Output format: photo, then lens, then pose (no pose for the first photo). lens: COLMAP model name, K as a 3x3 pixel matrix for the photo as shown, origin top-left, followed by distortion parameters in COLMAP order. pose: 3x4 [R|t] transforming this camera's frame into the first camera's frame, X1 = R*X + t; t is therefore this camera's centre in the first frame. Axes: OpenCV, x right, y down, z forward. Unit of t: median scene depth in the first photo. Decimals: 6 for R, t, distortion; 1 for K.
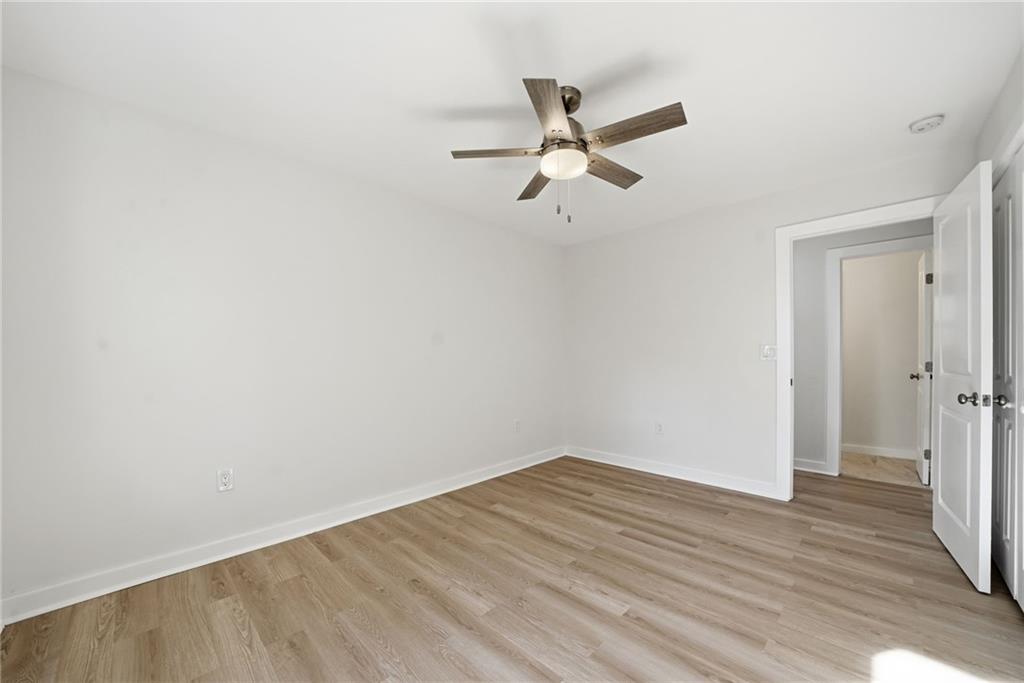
lens RADIAL K [[382.4, 0, 501.9], [0, 382.4, 358.9], [0, 0, 1]] dist [-0.013897, -0.000034]
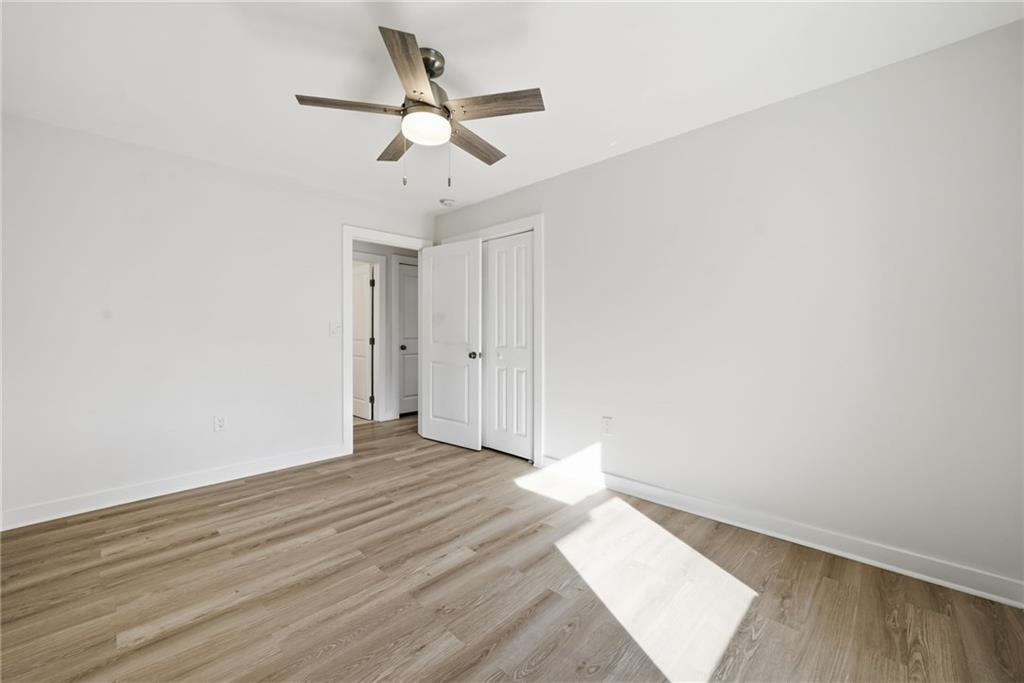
lens RADIAL K [[396.7, 0, 509.0], [0, 396.7, 344.6], [0, 0, 1]] dist [-0.013604, 0.000142]
pose [[-0.010316, -0.021691, 0.999712, -0.628772], [0.006238, 0.999744, 0.021756, 0.004482], [-0.999927, 0.006460, -0.010178, 0.634505]]
